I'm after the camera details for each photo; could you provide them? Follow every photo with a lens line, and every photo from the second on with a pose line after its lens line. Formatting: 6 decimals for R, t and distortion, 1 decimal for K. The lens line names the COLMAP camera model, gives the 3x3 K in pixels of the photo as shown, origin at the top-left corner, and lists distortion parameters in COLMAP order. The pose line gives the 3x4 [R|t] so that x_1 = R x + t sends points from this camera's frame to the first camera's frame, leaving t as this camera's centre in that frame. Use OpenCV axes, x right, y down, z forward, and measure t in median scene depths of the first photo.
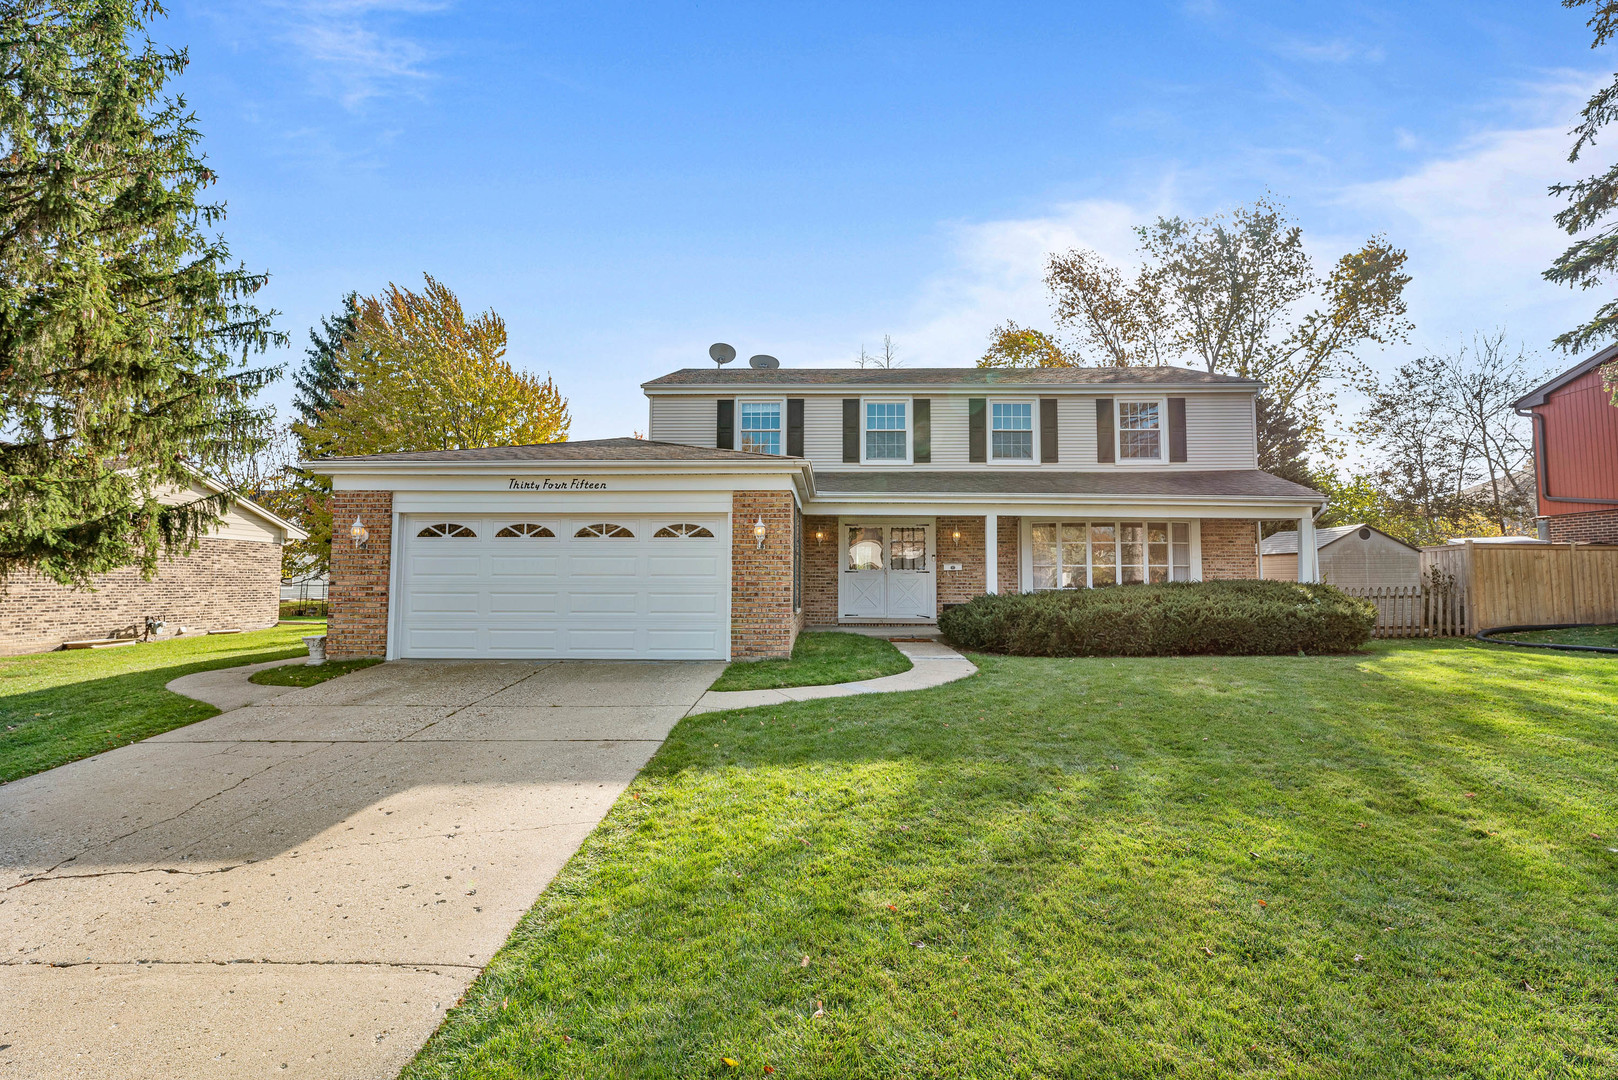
lens RADIAL K [[723.9, 0, 809.0], [0, 723.9, 540.0], [0, 0, 1]] dist [-0.015173, -0.000078]
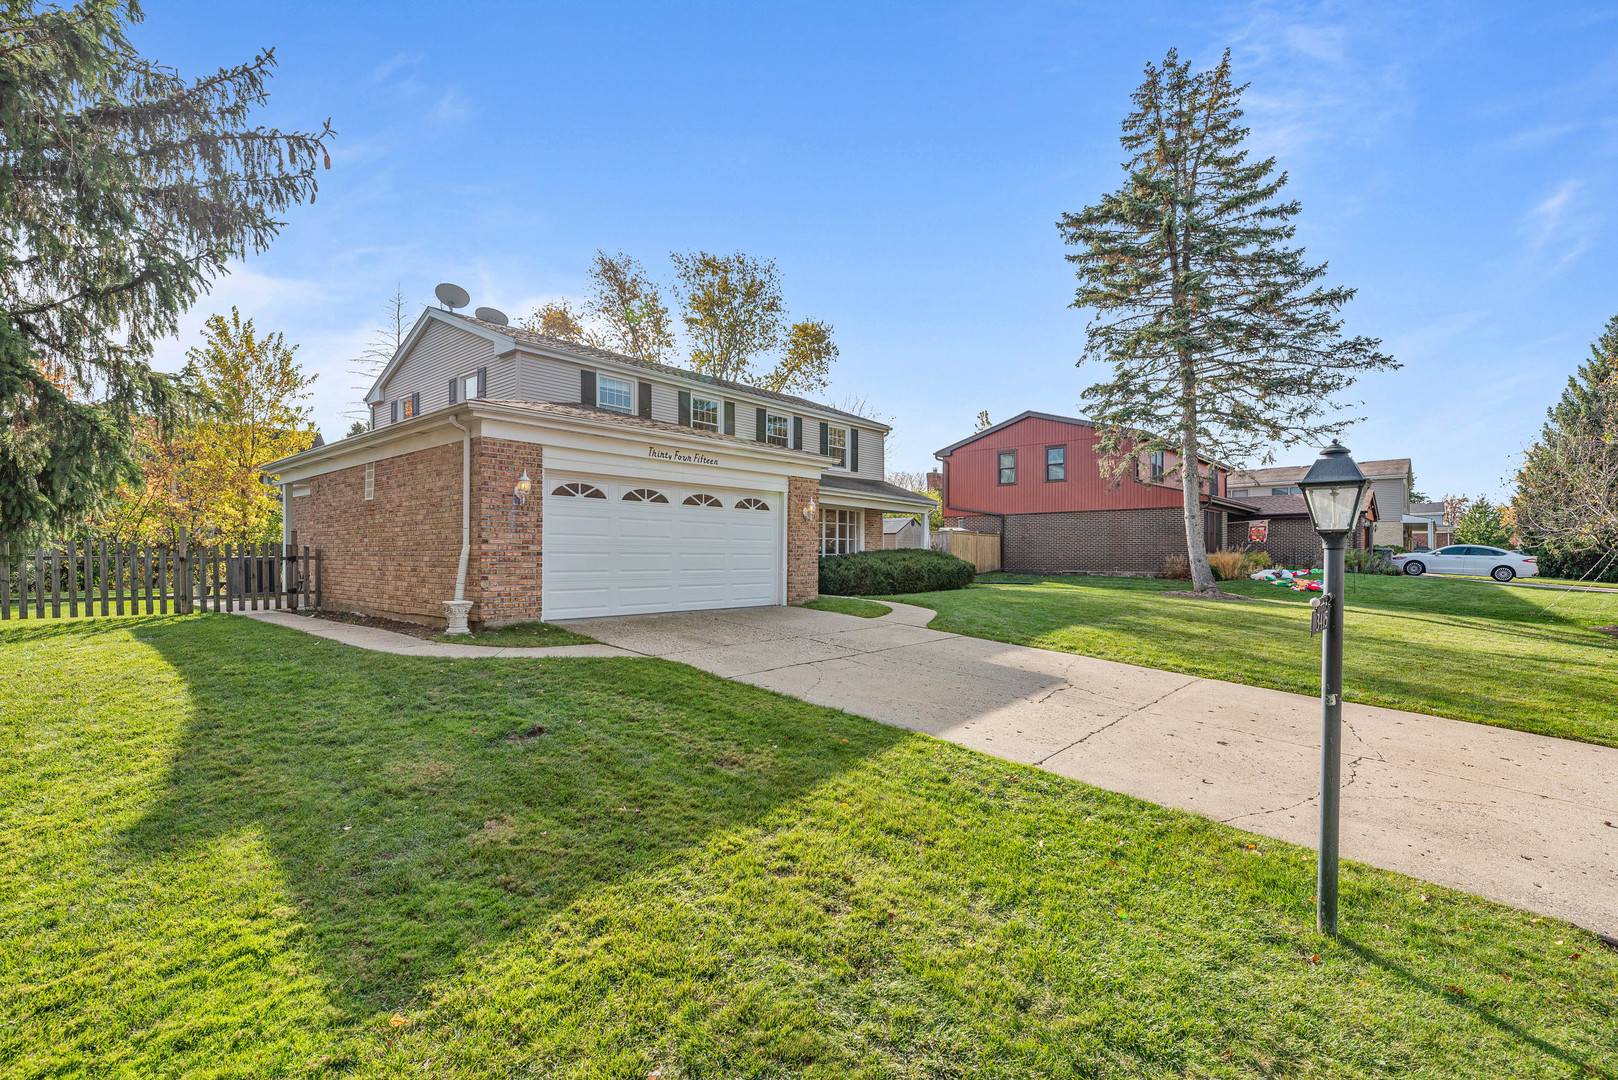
lens RADIAL K [[737.9, 0, 807.3], [0, 737.9, 561.4], [0, 0, 1]] dist [-0.000441, -0.000010]
pose [[0.639027, -0.003497, 0.769176, -0.743498], [-0.045623, 0.998057, 0.042441, 0.018685], [-0.767830, -0.062213, 0.637626, 0.072159]]
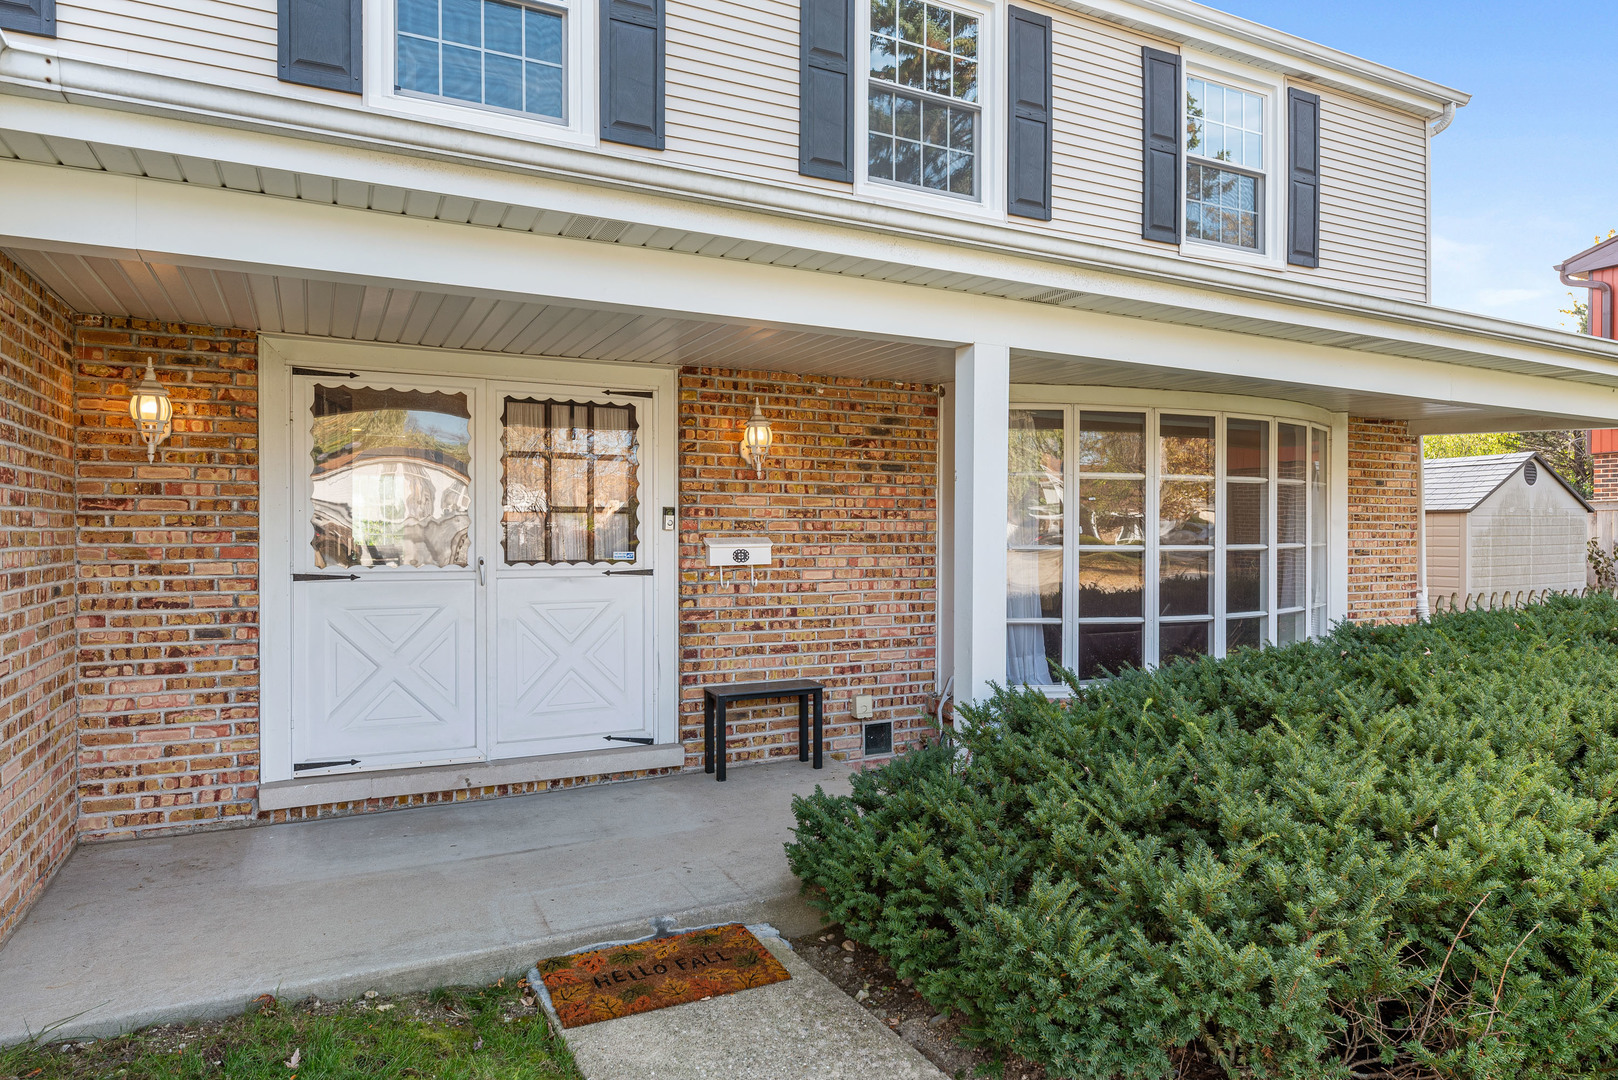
lens RADIAL K [[985.2, 0, 809.0], [0, 985.2, 540.0], [0, 0, 1]] dist [0.027689, -0.000444]
pose [[0.880070, -0.004960, 0.474818, 0.044578], [-0.021840, 0.998464, 0.050911, 0.012568], [-0.474342, -0.055175, 0.878610, 0.659171]]
